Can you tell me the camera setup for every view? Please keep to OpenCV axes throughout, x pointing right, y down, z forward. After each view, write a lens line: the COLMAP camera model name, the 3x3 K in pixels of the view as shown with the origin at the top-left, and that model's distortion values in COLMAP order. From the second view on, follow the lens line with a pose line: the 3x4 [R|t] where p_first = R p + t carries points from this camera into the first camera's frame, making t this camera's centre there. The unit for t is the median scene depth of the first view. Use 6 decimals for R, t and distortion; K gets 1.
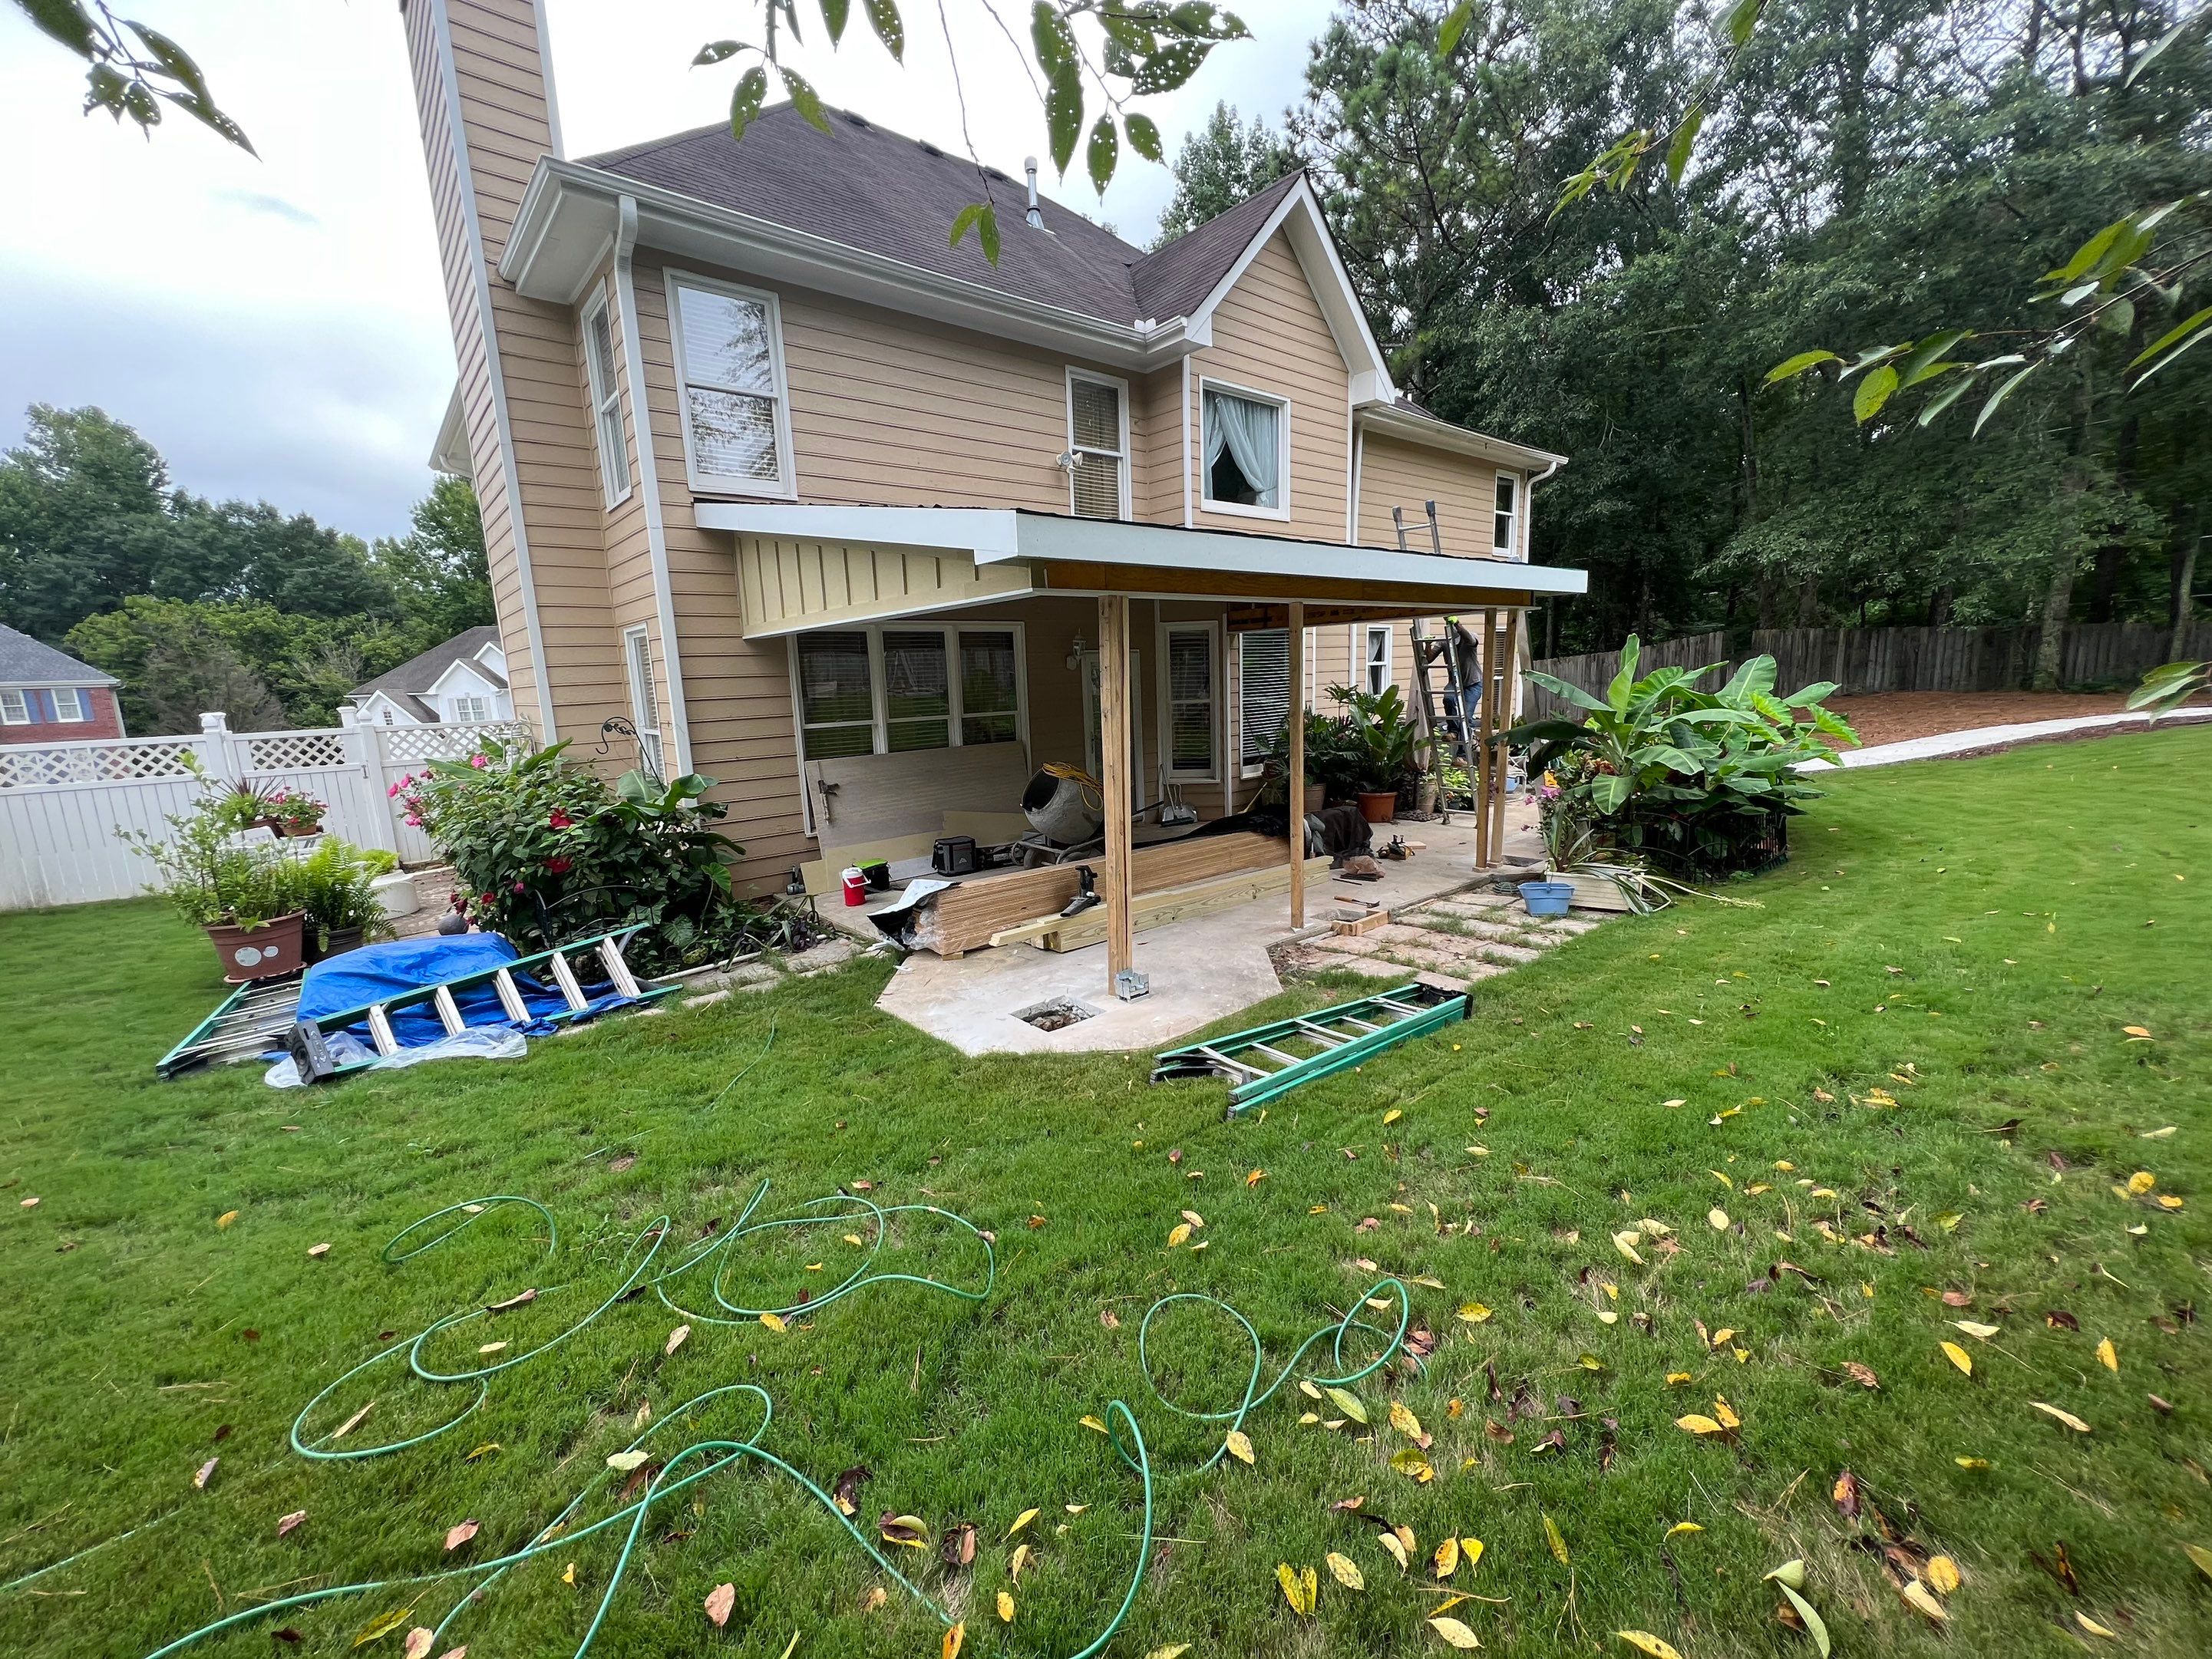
lens RADIAL K [[881.1, 0, 1098.1], [0, 881.1, 818.3], [0, 0, 1]] dist [0.015566, 0.000012]
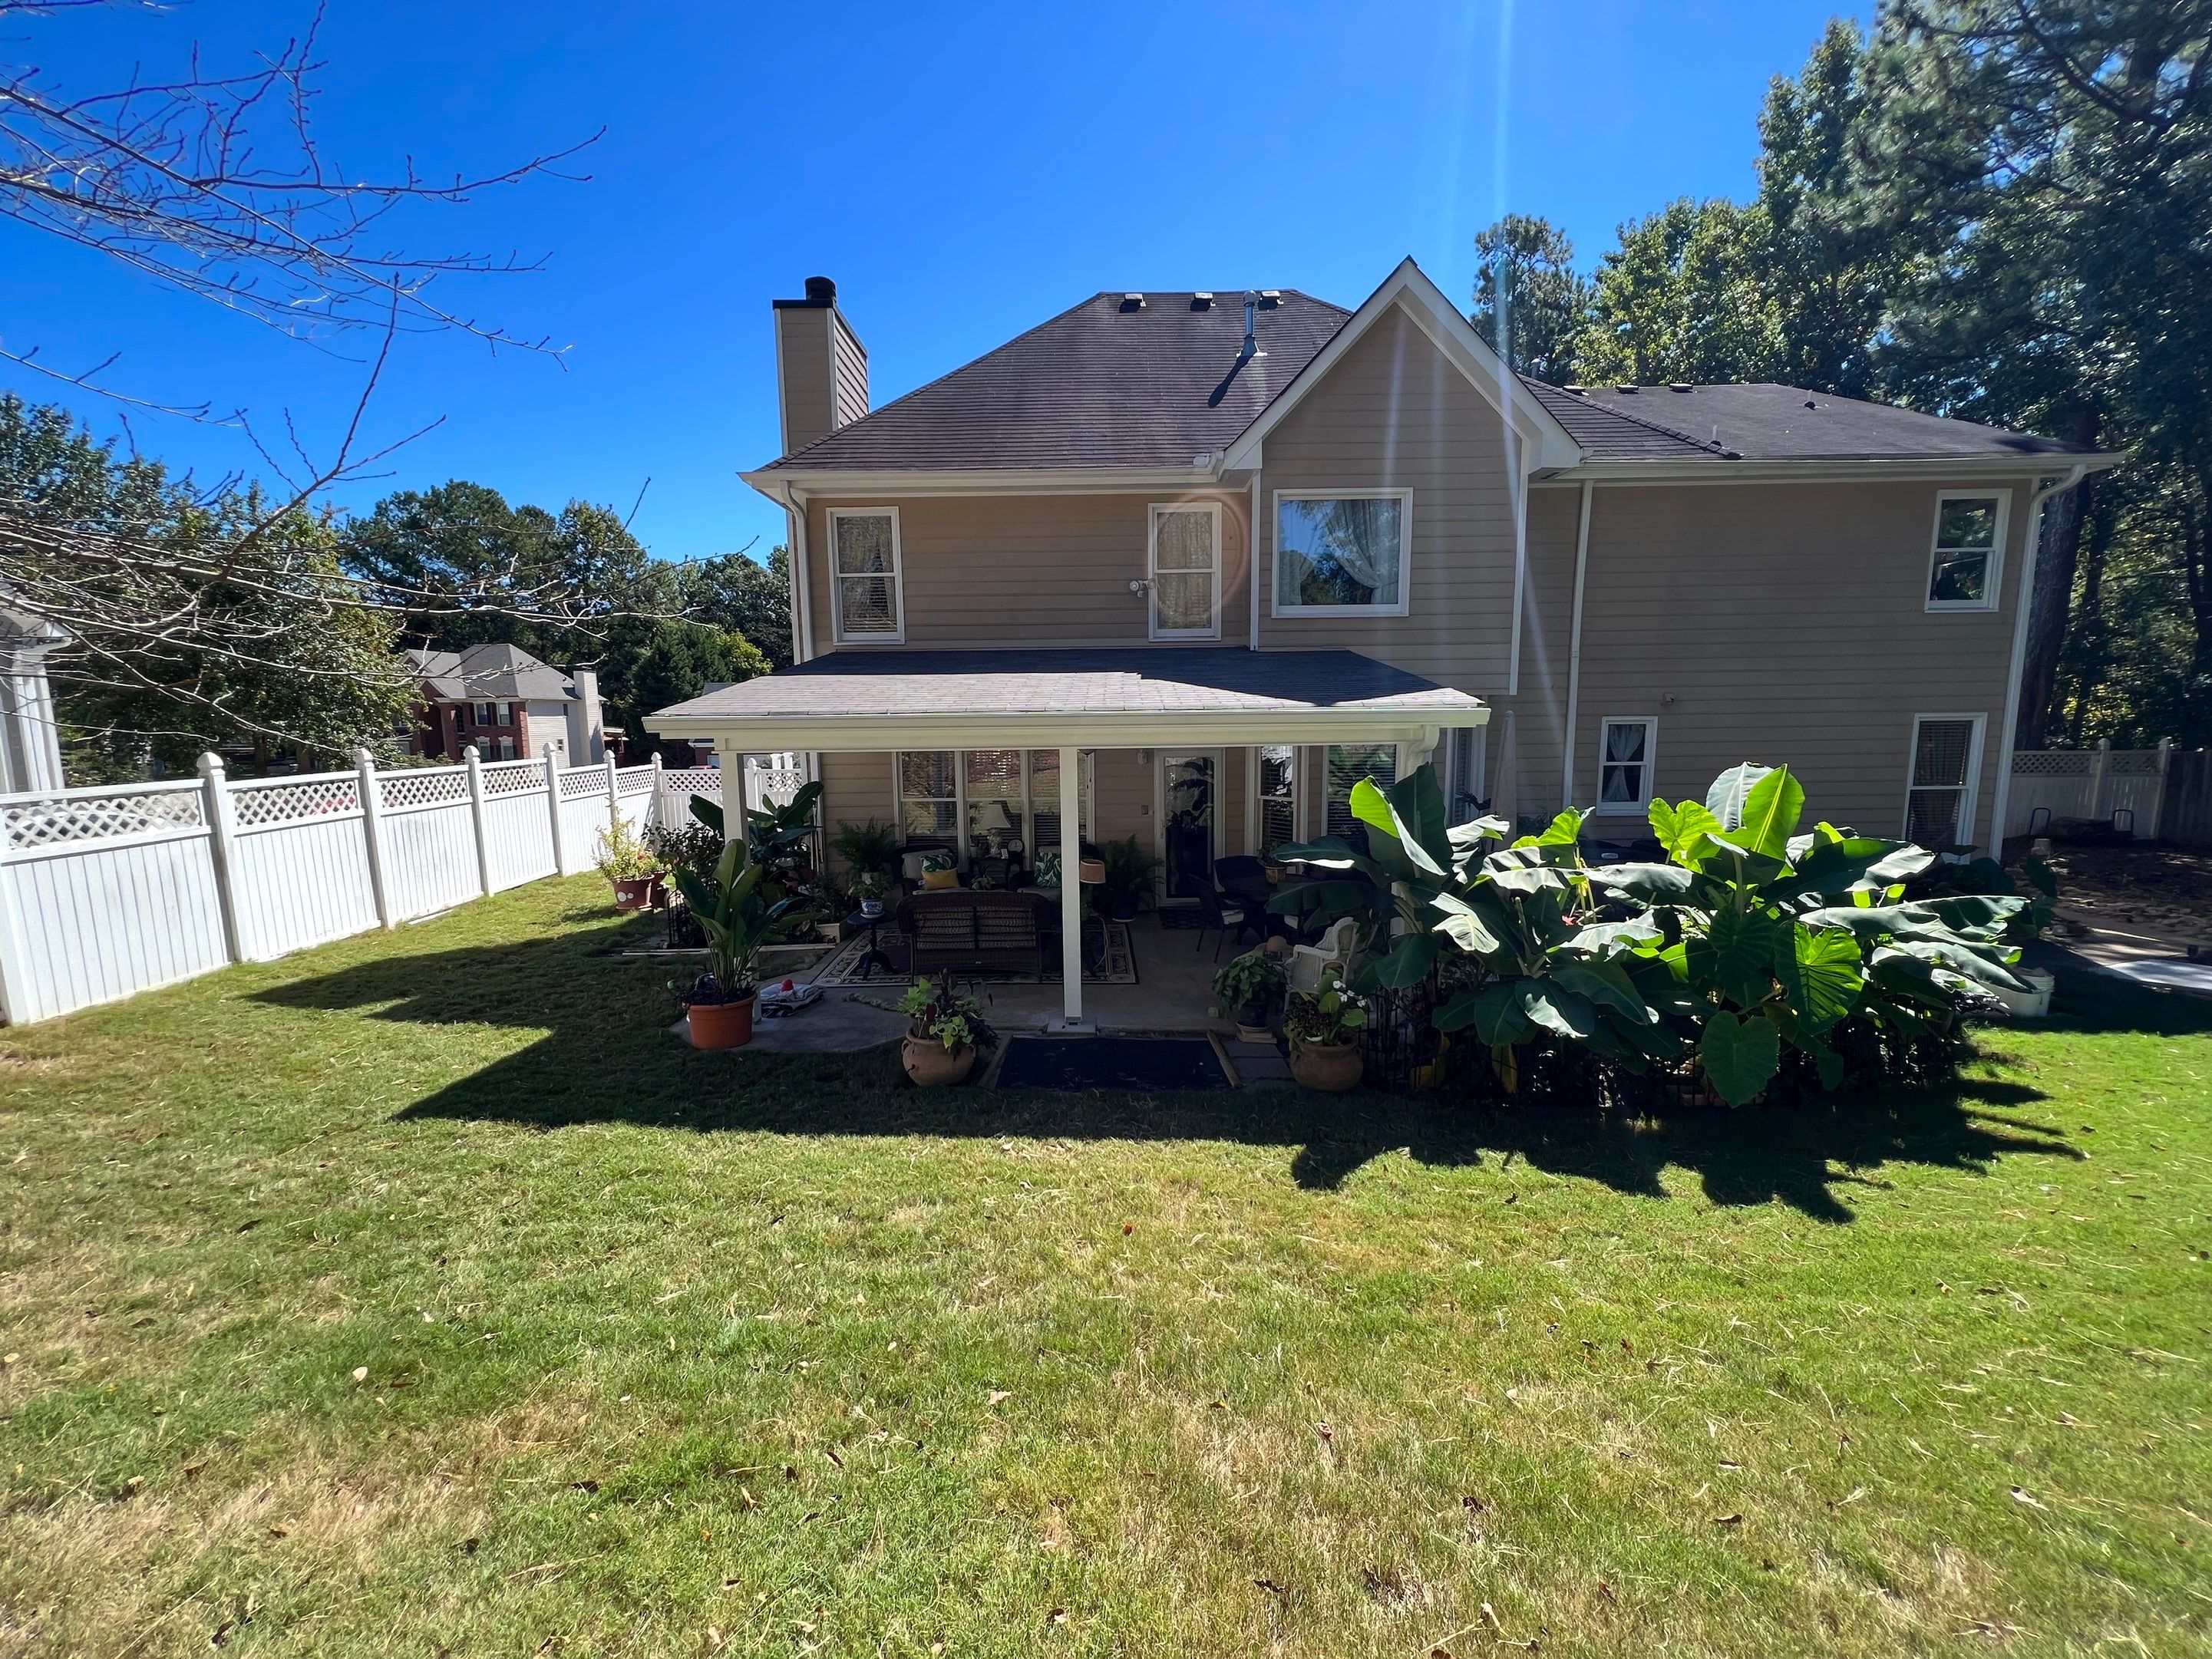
lens RADIAL K [[898.1, 0, 1108.7], [0, 898.1, 838.7], [0, 0, 1]] dist [-0.000753, -0.000121]
pose [[0.756278, 0.125060, -0.642187, 0.387161], [-0.127712, 0.990897, 0.042567, -0.067650], [0.641665, 0.049822, 0.765365, 0.056180]]
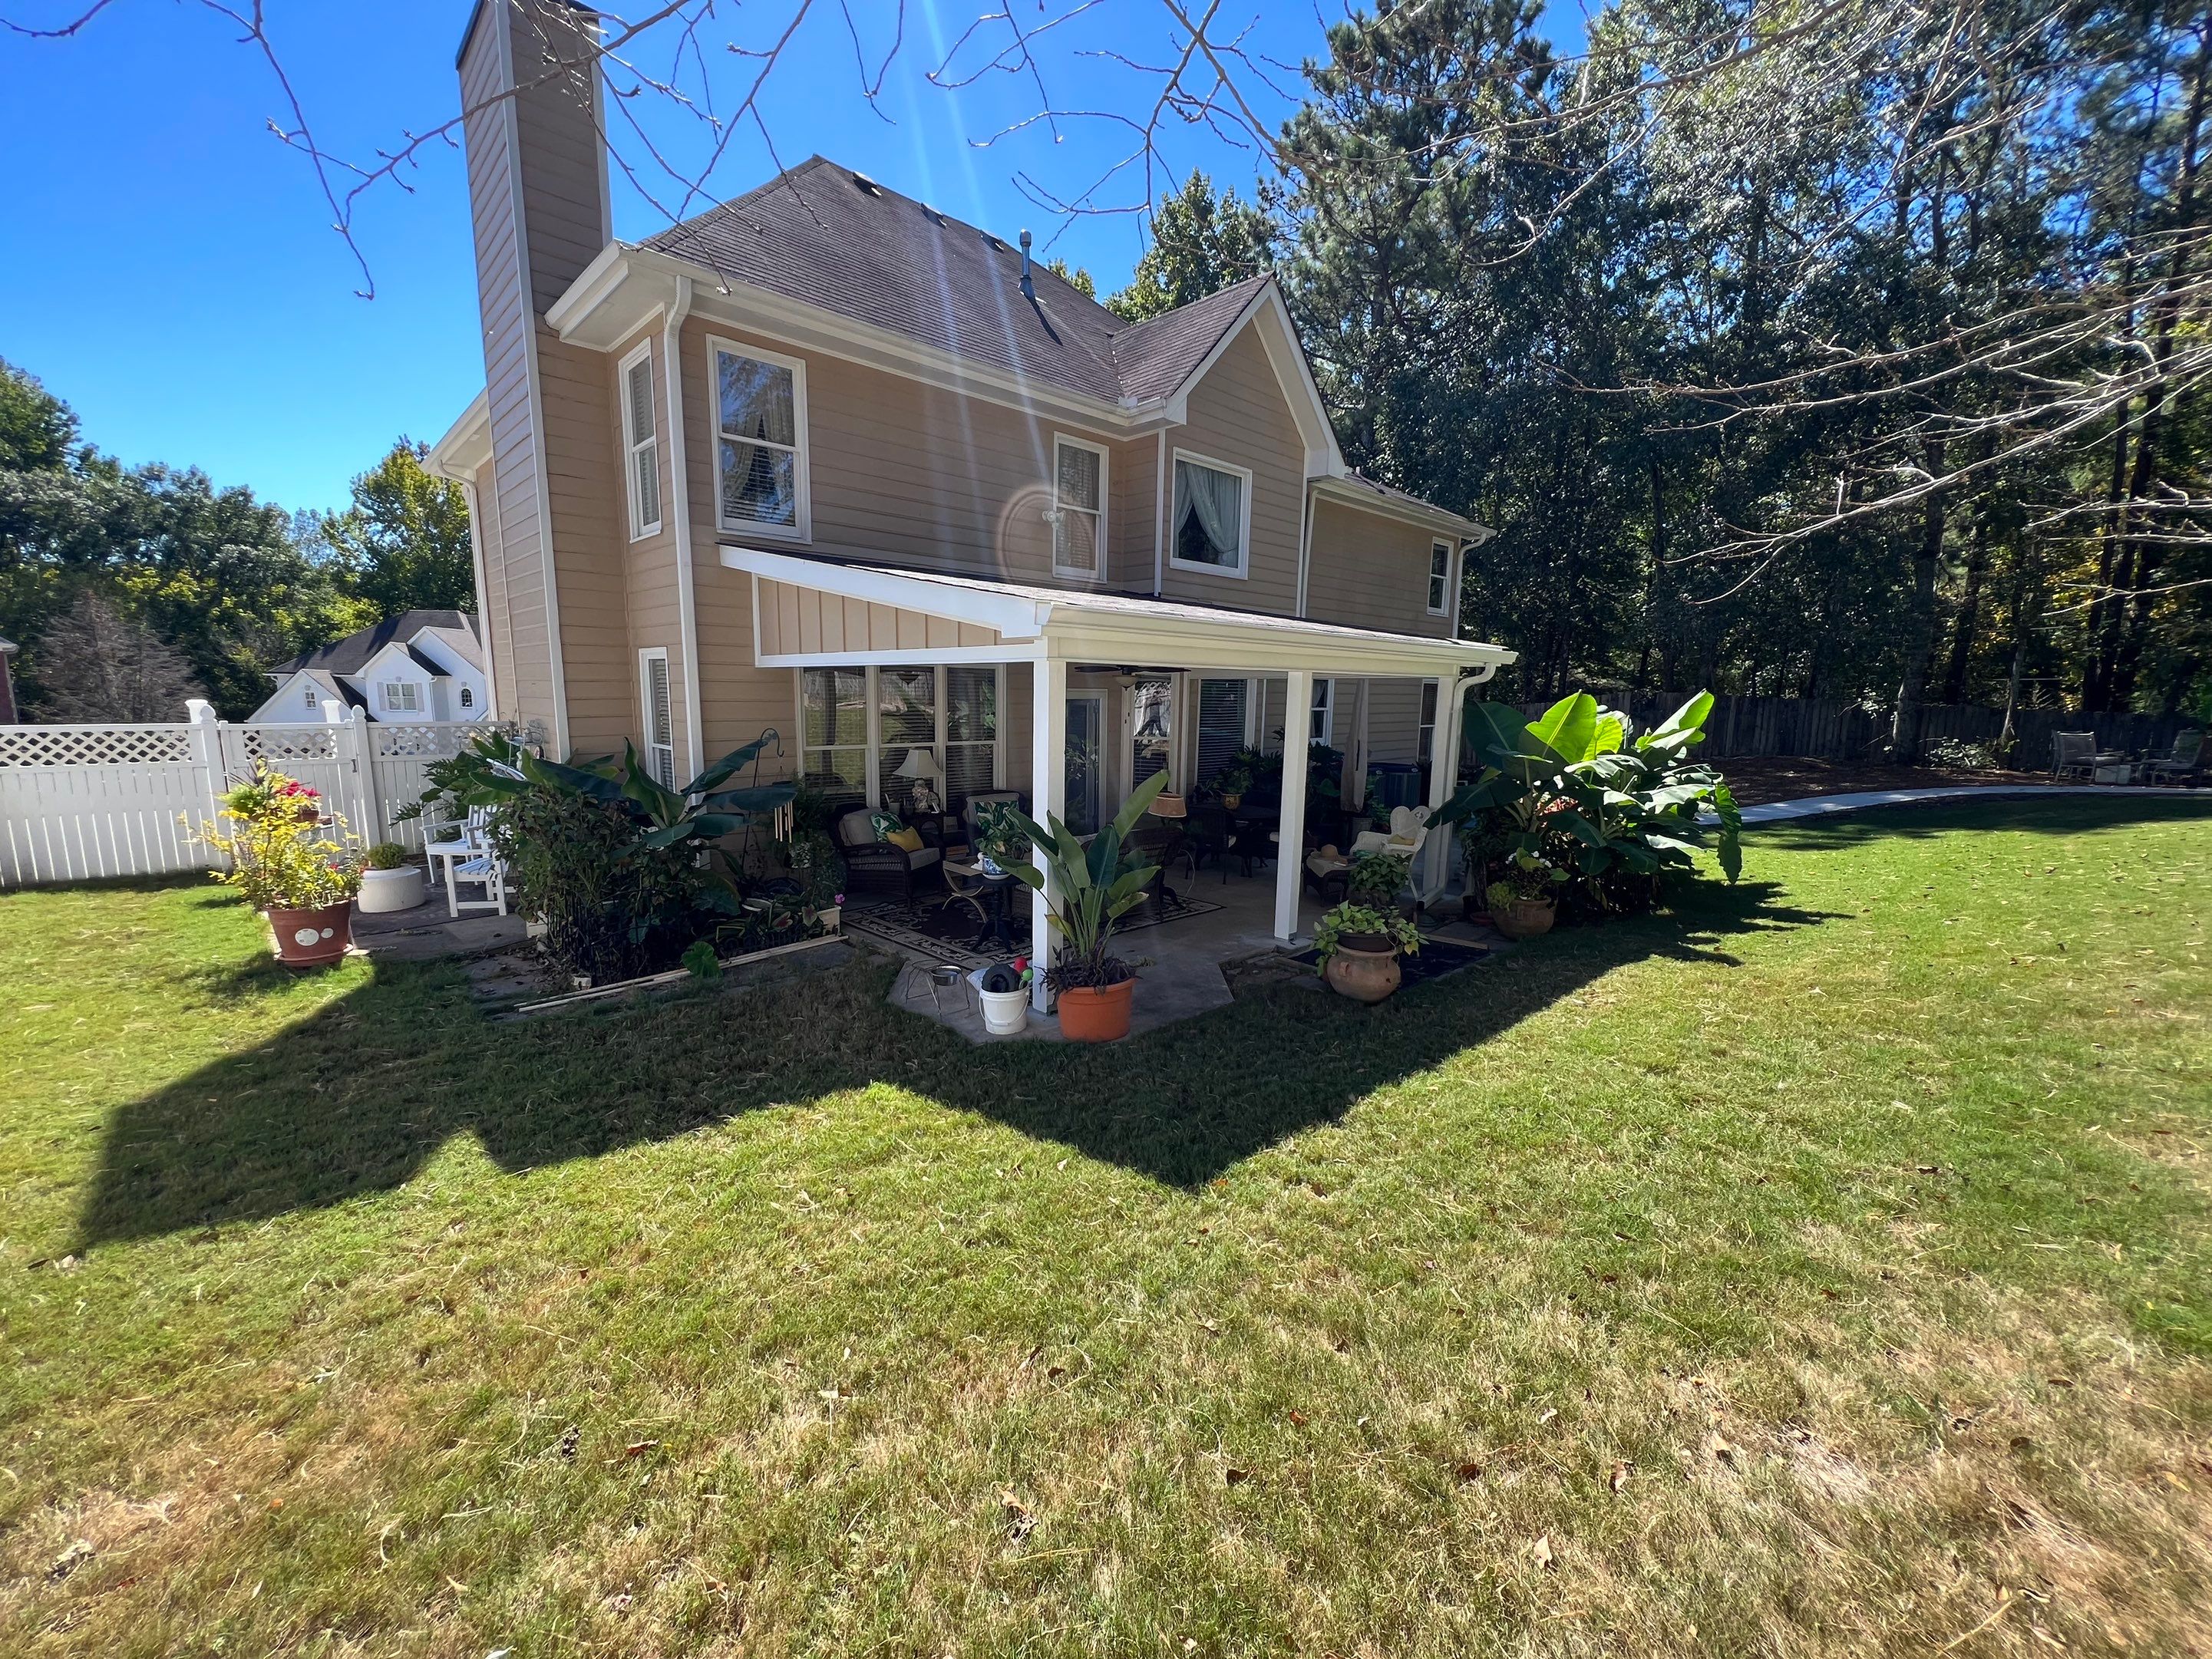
lens RADIAL K [[898.1, 0, 1108.7], [0, 898.1, 838.7], [0, 0, 1]] dist [-0.000753, -0.000121]
pose [[0.995216, 0.047739, 0.085244, -0.021209], [-0.047796, 0.998856, -0.001375, -0.005068], [-0.085212, -0.002706, 0.996359, -0.060215]]
